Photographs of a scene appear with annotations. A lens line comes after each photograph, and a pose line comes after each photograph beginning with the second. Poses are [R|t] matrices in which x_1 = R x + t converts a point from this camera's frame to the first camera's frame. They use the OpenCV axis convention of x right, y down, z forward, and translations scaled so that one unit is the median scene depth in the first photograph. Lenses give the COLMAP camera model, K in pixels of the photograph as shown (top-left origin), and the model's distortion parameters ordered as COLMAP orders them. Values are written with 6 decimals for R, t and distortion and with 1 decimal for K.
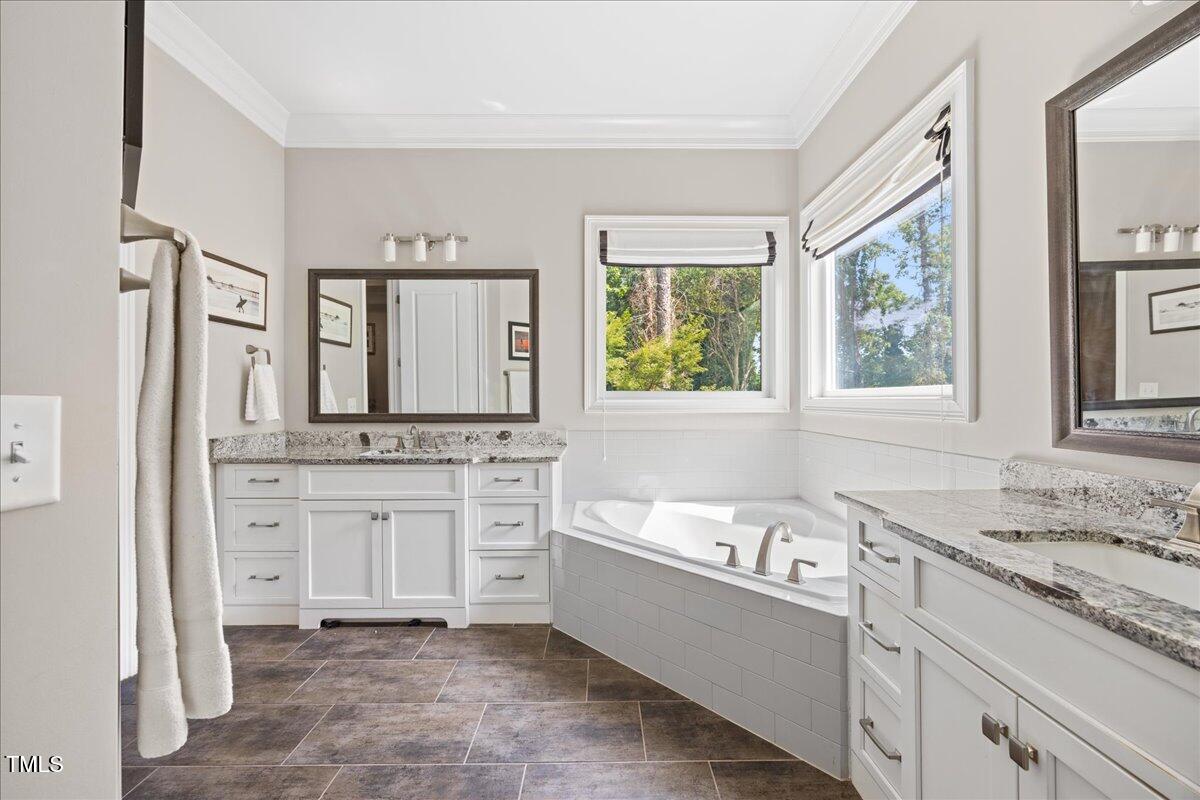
lens RADIAL K [[452.6, 0, 605.4], [0, 452.6, 400.0], [0, 0, 1]] dist [-0.005783, -0.000222]
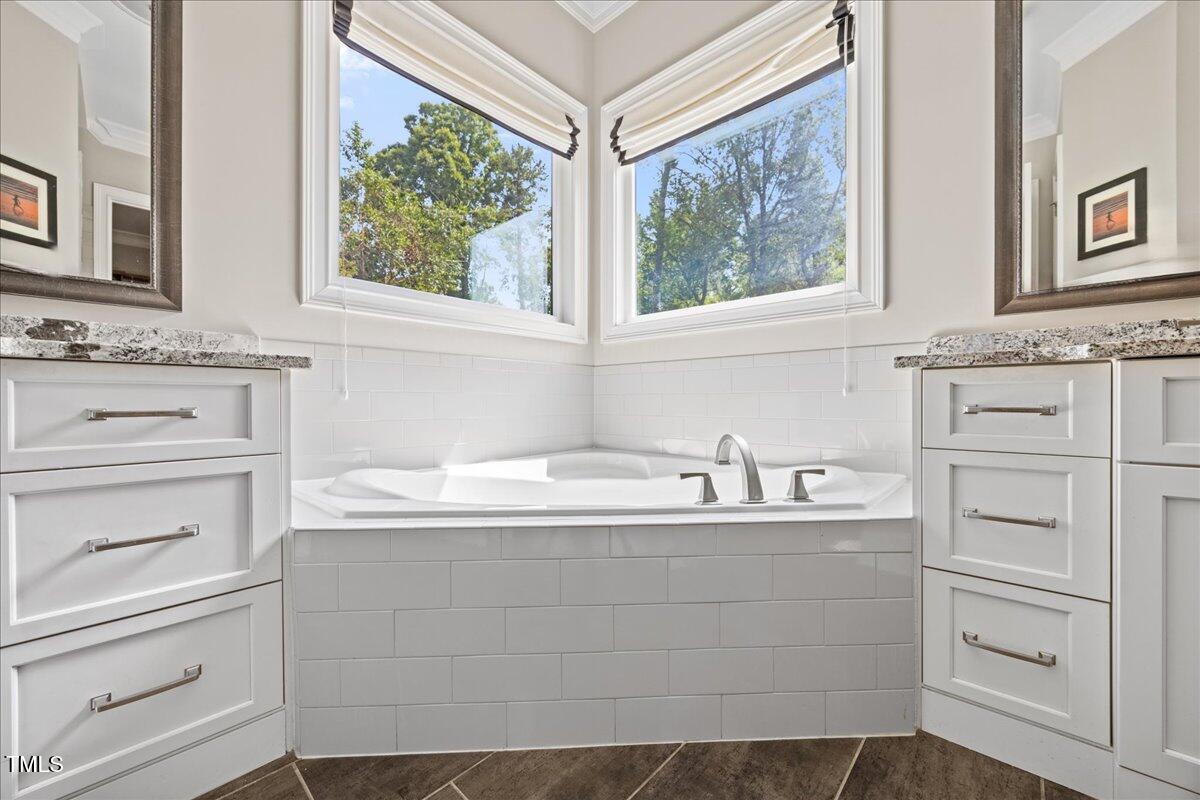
lens RADIAL K [[459.6, 0, 605.9], [0, 459.6, 400.6], [0, 0, 1]] dist [-0.001123, 0.000171]
pose [[0.687198, 0.001251, 0.726469, -0.227849], [-0.001187, 0.999999, -0.000599, 0.165299], [-0.726469, -0.000450, 0.687199, 0.491111]]
